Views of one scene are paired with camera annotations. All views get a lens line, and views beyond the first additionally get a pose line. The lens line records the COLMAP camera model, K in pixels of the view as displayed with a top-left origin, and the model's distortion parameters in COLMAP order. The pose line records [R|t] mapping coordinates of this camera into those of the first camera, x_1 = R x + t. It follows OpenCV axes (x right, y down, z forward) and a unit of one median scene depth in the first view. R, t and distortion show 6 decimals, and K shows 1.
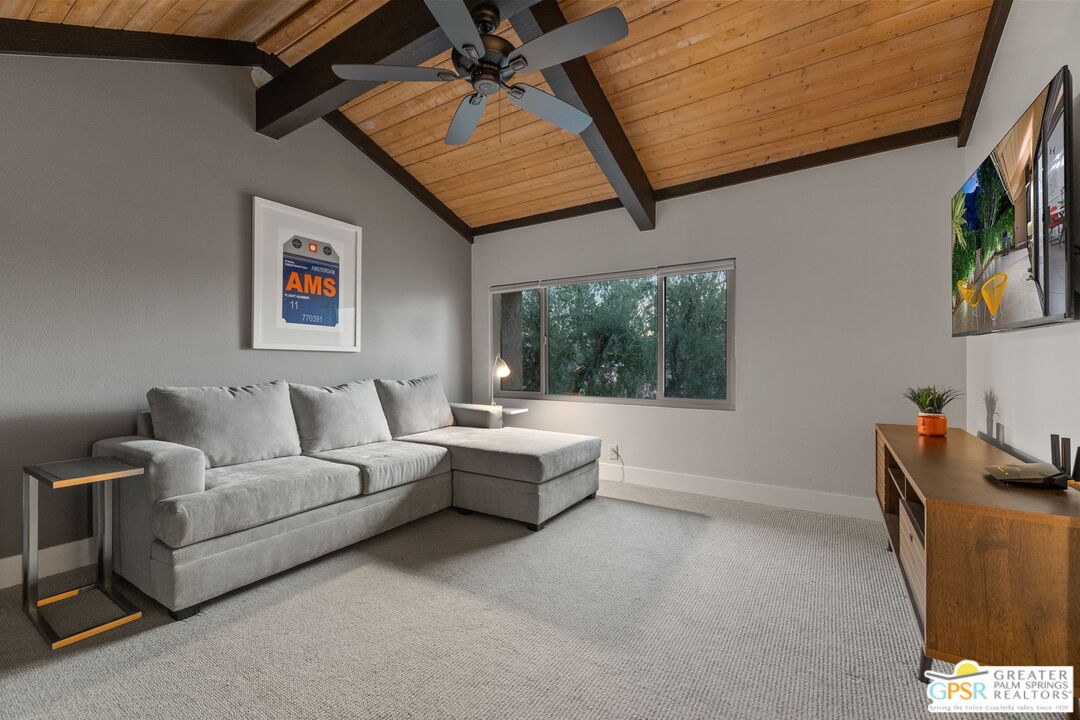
lens RADIAL K [[453.7, 0, 531.2], [0, 453.7, 362.7], [0, 0, 1]] dist [0.000228, 0.000861]
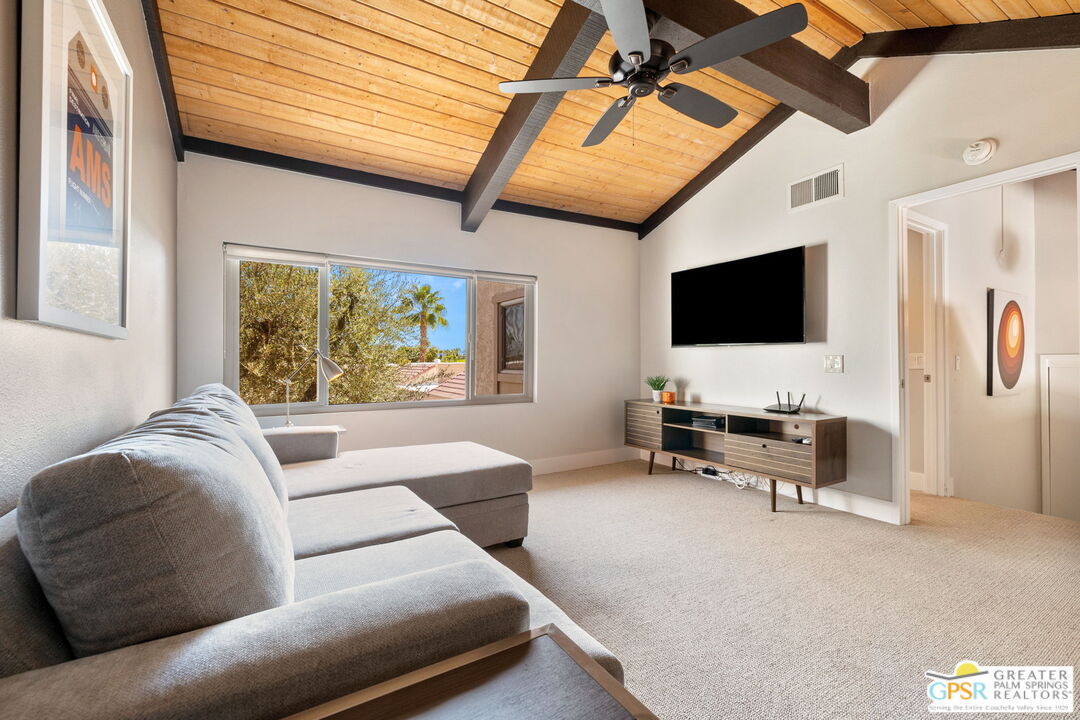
lens RADIAL K [[453.7, 0, 543.6], [0, 453.7, 363.3], [0, 0, 1]] dist [0.000228, 0.000861]
pose [[0.437610, -0.004675, 0.899153, -0.888749], [0.000086, 0.999987, 0.005158, -0.003970], [-0.899165, -0.002180, 0.437605, 0.612679]]
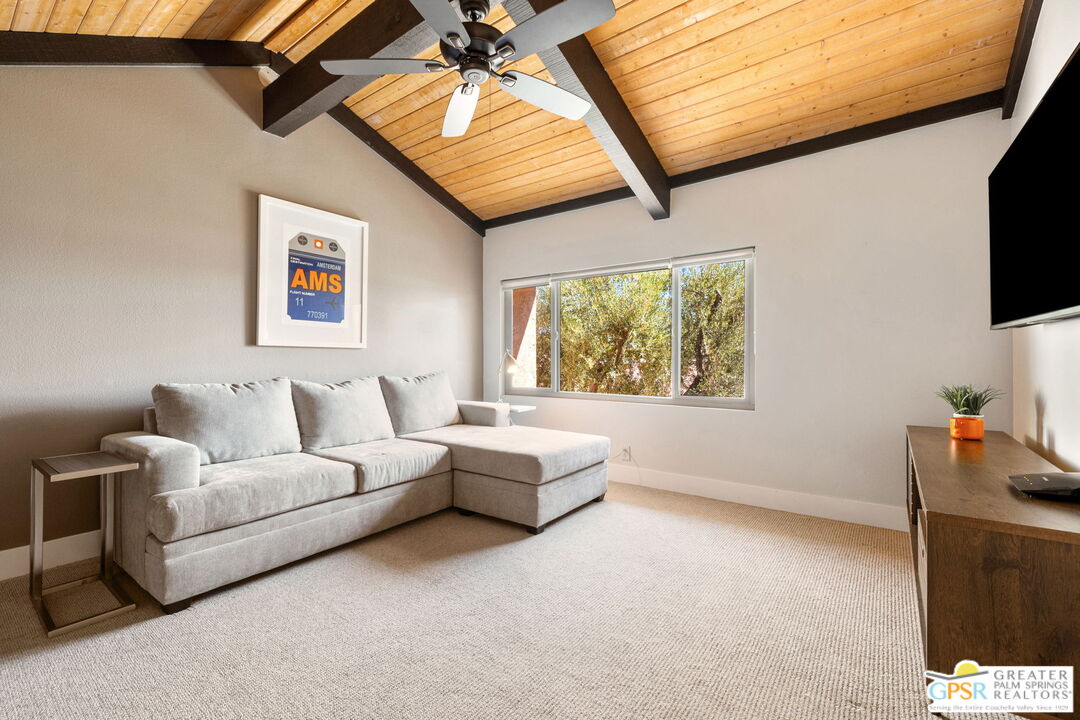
lens RADIAL K [[467.5, 0, 528.3], [0, 467.5, 356.8], [0, 0, 1]] dist [0.000724, 0.000436]
pose [[0.997463, -0.002005, -0.071157, 0.069878], [0.001754, 0.999992, -0.003596, -0.001372], [0.071164, 0.003462, 0.997459, 0.008701]]
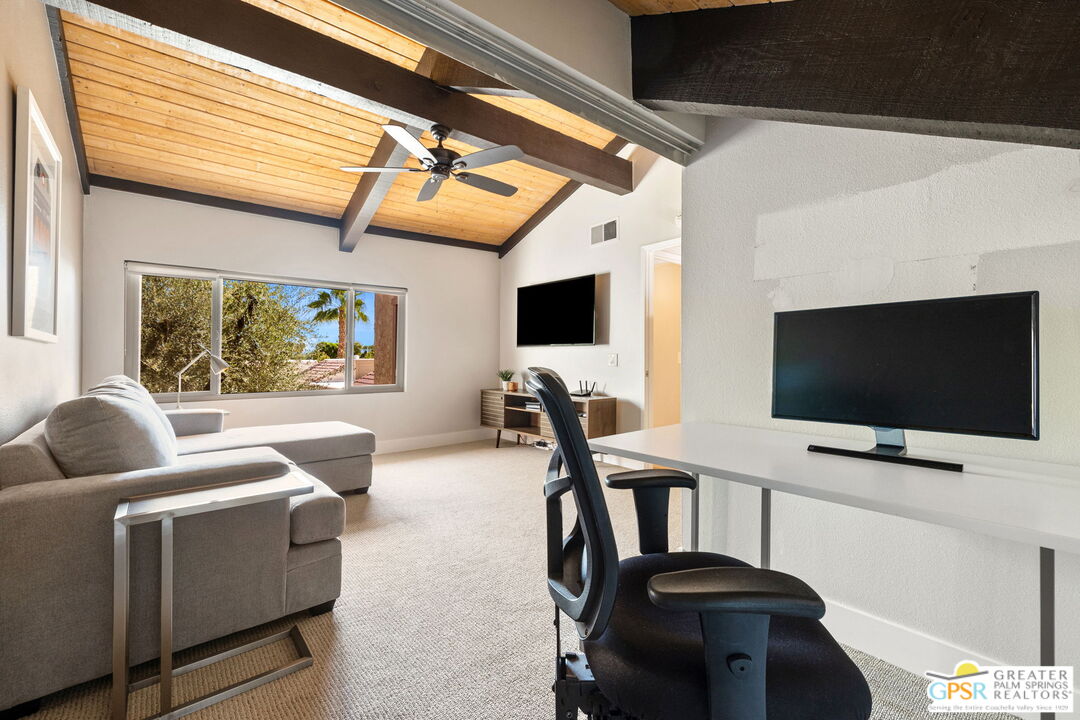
lens RADIAL K [[453.7, 0, 532.3], [0, 453.7, 357.8], [0, 0, 1]] dist [0.000228, 0.000861]
pose [[0.316474, -0.000903, 0.948601, -1.153575], [-0.000646, 0.999999, 0.001167, -0.006927], [-0.948601, -0.000982, 0.316474, 0.190113]]
